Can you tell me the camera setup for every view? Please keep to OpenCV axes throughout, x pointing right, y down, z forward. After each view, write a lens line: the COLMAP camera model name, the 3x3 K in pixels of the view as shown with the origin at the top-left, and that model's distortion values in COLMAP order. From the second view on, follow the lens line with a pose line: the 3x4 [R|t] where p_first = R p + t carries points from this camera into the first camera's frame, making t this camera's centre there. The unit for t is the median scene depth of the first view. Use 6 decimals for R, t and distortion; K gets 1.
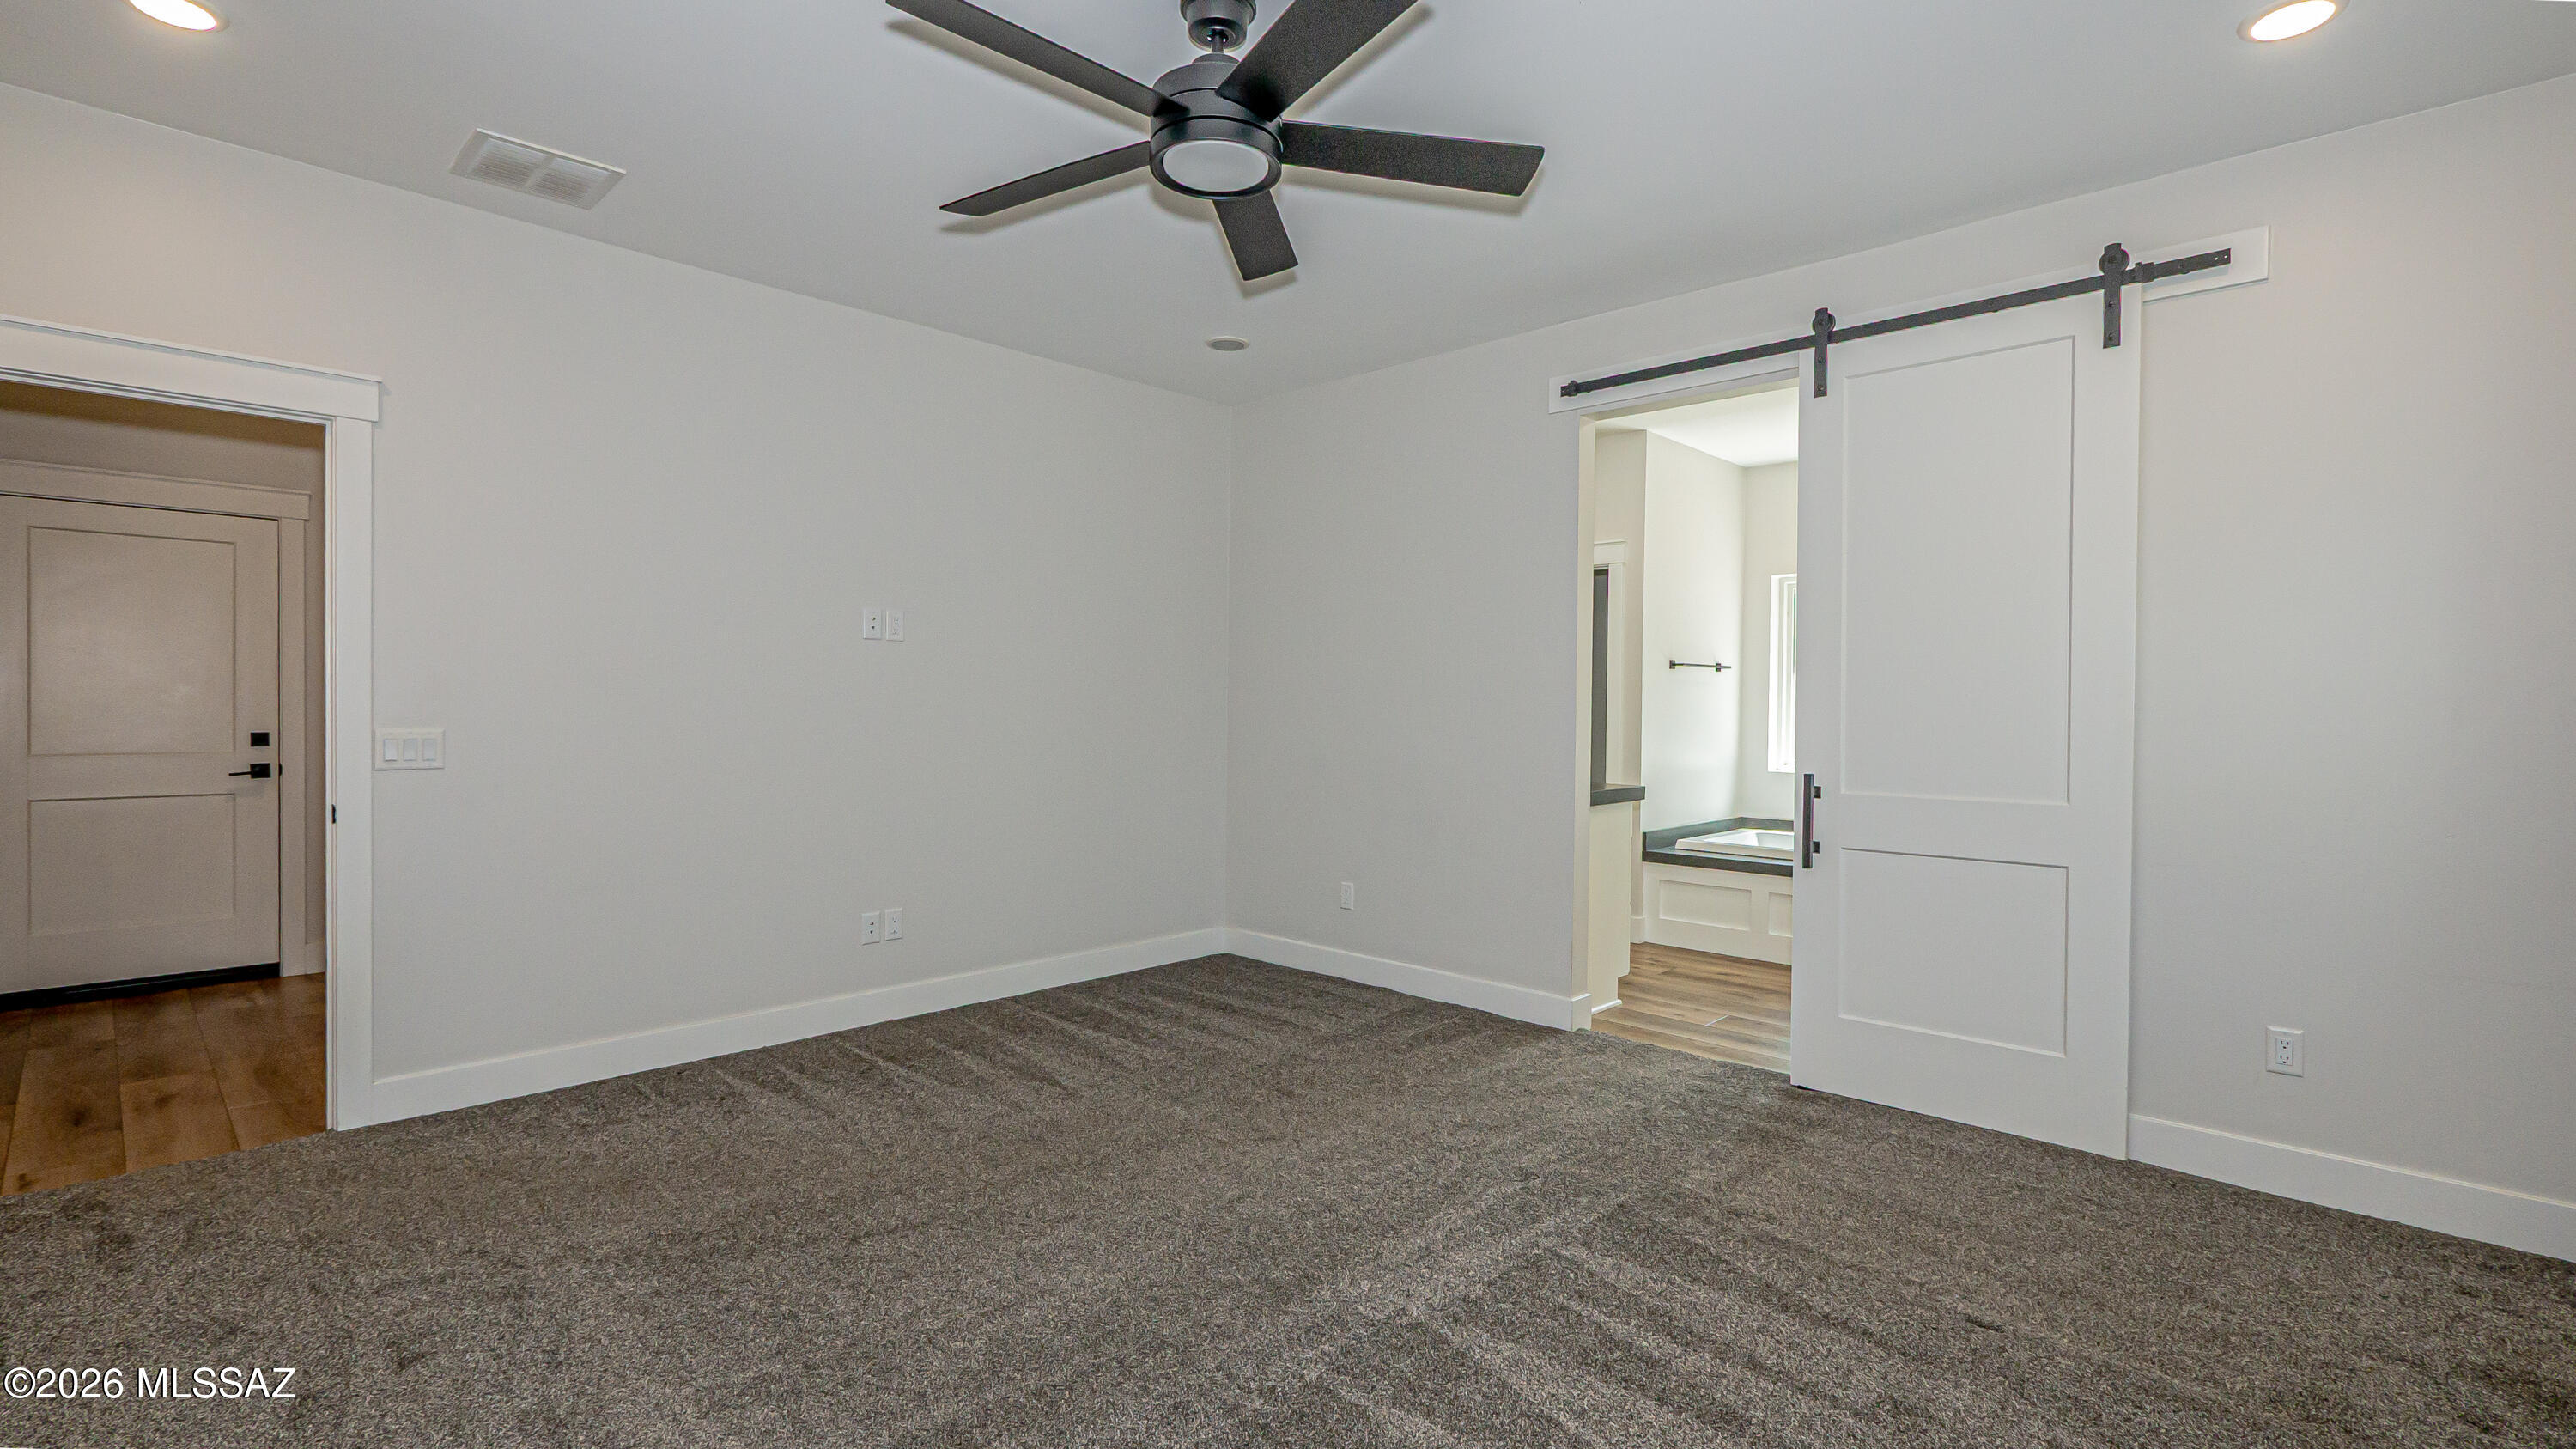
lens RADIAL K [[1093.1, 0, 1298.1], [0, 1093.1, 720.9], [0, 0, 1]] dist [-0.006492, 0.000311]
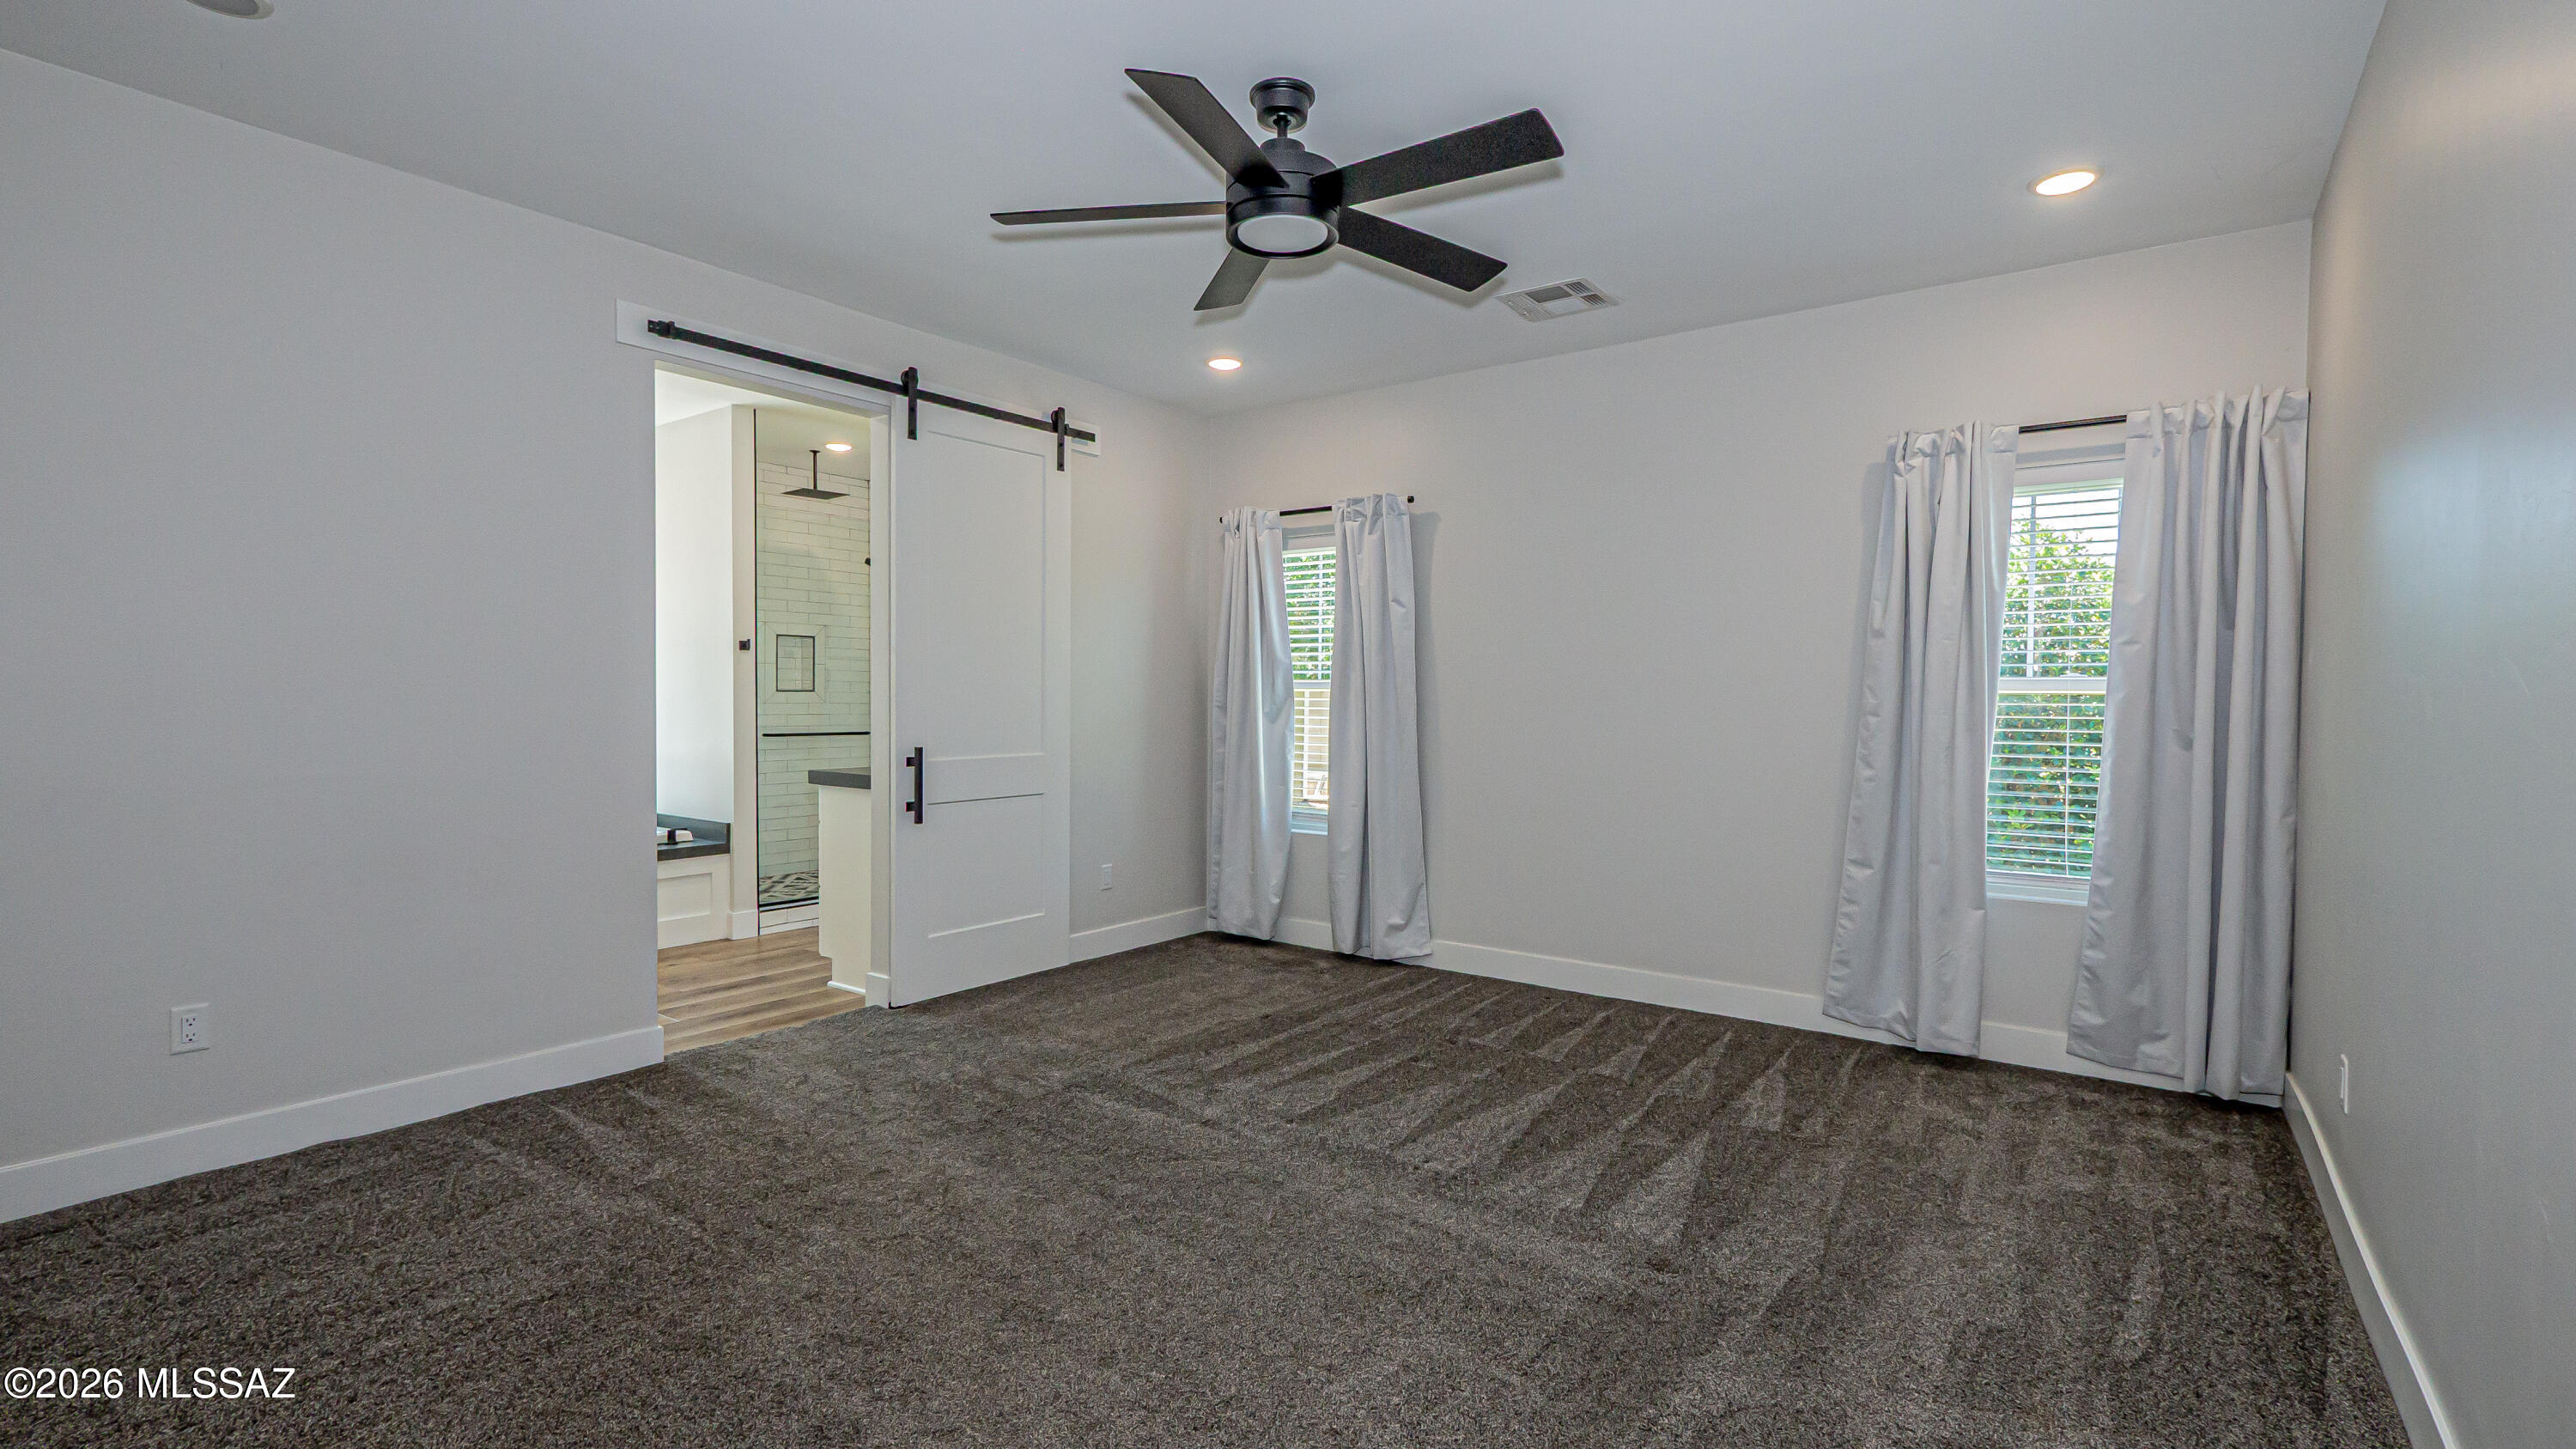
lens RADIAL K [[1075.0, 0, 1288.0], [0, 1075.0, 724.5], [0, 0, 1]] dist [-0.040000, -0.000039]
pose [[-0.085026, -0.037960, 0.995655, -0.763857], [0.005418, 0.999242, 0.038559, -0.020897], [-0.996364, 0.008673, -0.084756, 0.685656]]
